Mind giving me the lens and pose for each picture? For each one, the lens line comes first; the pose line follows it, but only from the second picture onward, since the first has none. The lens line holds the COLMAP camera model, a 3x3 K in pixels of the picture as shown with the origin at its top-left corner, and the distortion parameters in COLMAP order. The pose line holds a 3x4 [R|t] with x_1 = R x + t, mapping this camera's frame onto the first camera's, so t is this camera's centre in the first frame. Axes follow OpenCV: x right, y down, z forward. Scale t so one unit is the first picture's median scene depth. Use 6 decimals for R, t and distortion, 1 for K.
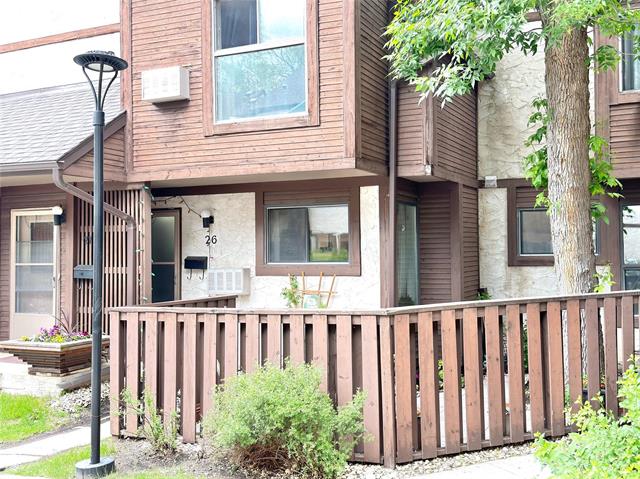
lens RADIAL K [[692.5, 0, 321.6], [0, 692.5, 240.1], [0, 0, 1]] dist [0.088585, 0.000000]
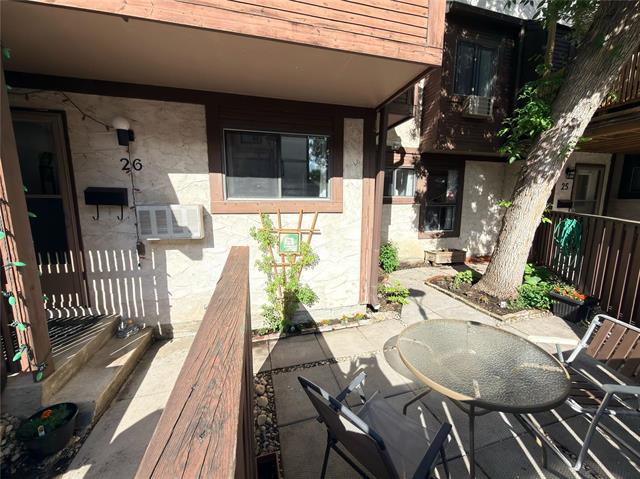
lens RADIAL K [[255.2, 0, 317.5], [0, 255.2, 239.4], [0, 0, 1]] dist [0.001403, 0.000195]
pose [[0.771954, -0.082811, 0.630261, -0.200029], [-0.025858, 0.986567, 0.161298, 0.030853], [-0.635152, -0.140812, 0.759443, 0.720324]]
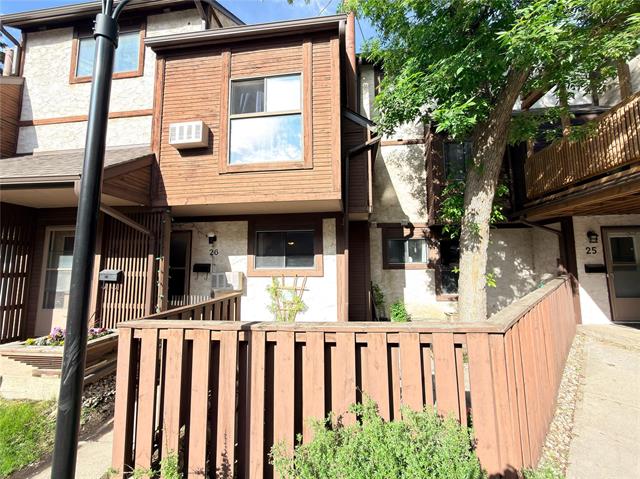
lens RADIAL K [[255.2, 0, 317.4], [0, 255.2, 238.3], [0, 0, 1]] dist [0.001403, 0.000195]
pose [[0.952788, 0.033091, 0.301827, -0.124612], [-0.008632, 0.996594, -0.082012, 0.013675], [-0.303512, 0.075535, 0.949829, 0.453921]]
